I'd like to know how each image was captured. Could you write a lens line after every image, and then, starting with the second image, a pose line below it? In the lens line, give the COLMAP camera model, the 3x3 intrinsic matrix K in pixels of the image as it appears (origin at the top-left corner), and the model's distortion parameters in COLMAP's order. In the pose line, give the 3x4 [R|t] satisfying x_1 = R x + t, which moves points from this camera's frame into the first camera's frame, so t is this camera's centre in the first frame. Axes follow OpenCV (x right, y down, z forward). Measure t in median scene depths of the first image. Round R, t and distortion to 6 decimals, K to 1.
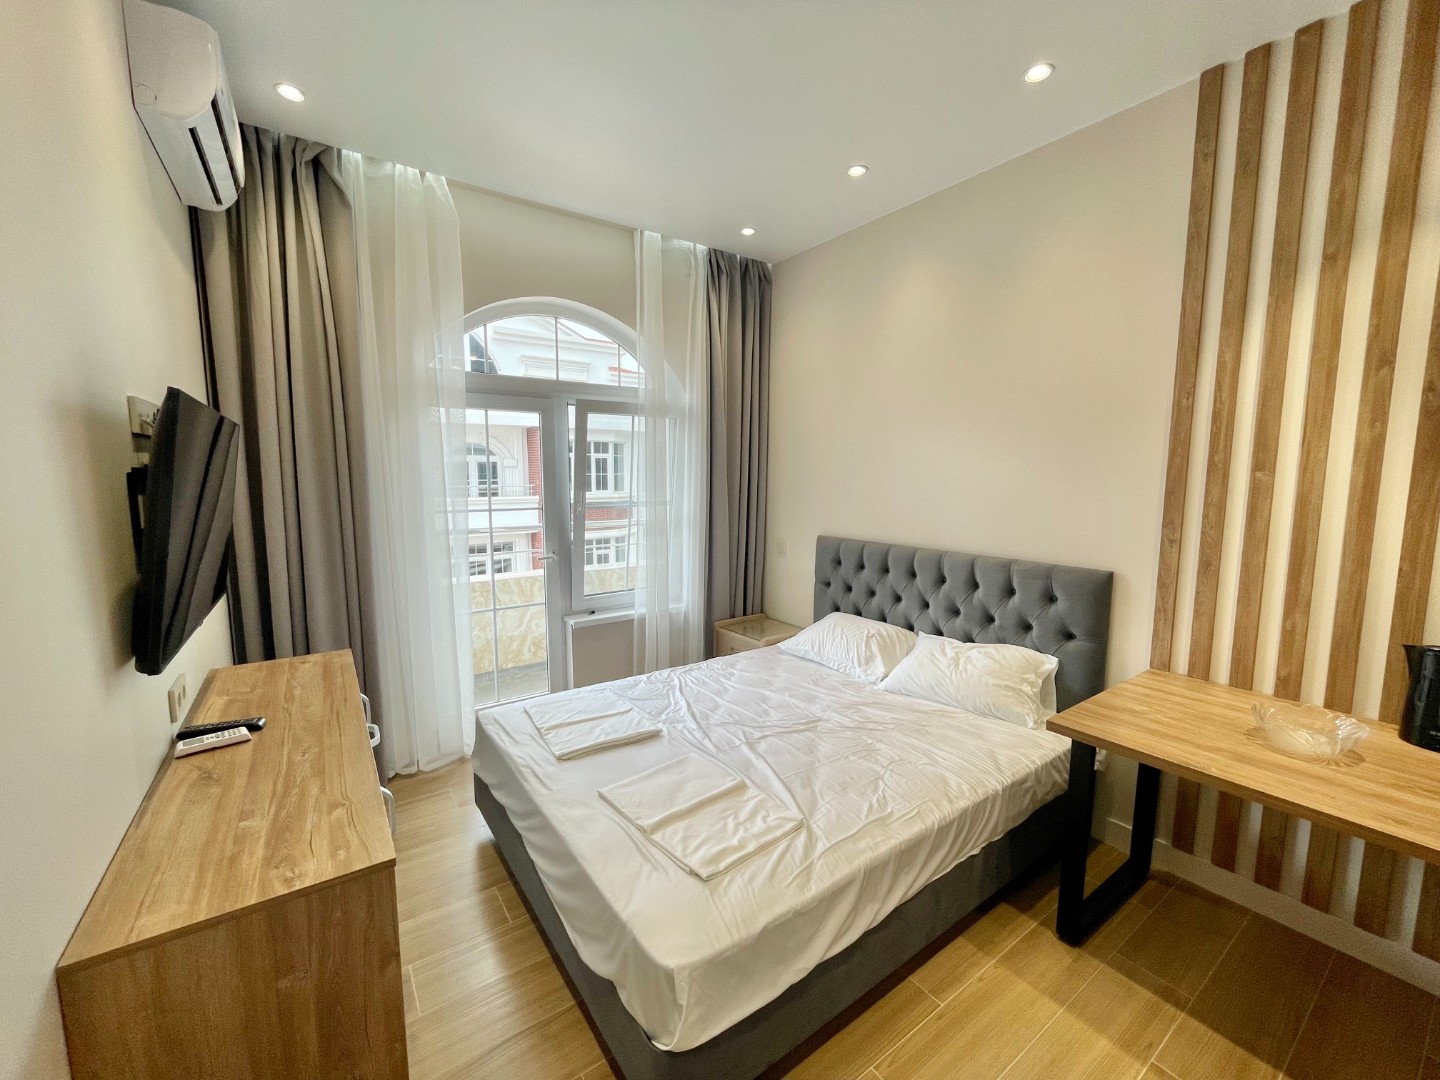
lens RADIAL K [[583.3, 0, 721.8], [0, 583.3, 540.2], [0, 0, 1]] dist [-0.001912, -0.000333]
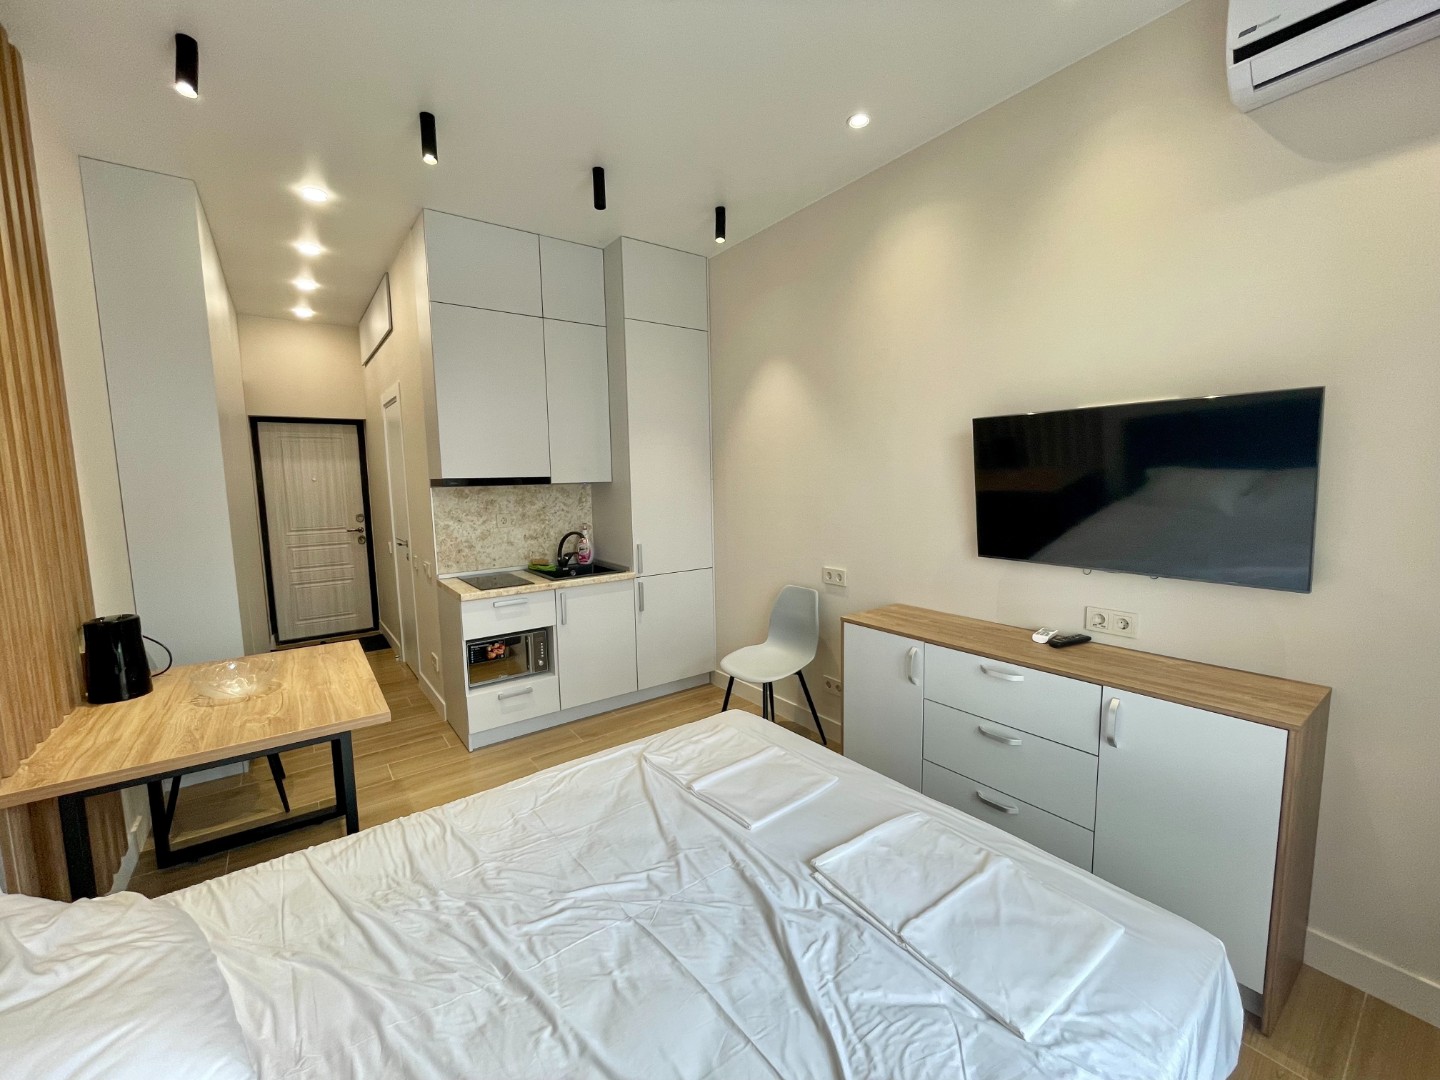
lens RADIAL K [[583.3, 0, 721.8], [0, 583.3, 540.2], [0, 0, 1]] dist [-0.001912, -0.000333]
pose [[-0.999589, 0.018872, -0.021585, -0.001068], [0.013558, 0.974466, 0.224126, -0.156291], [0.025263, 0.223741, -0.974321, 1.513619]]
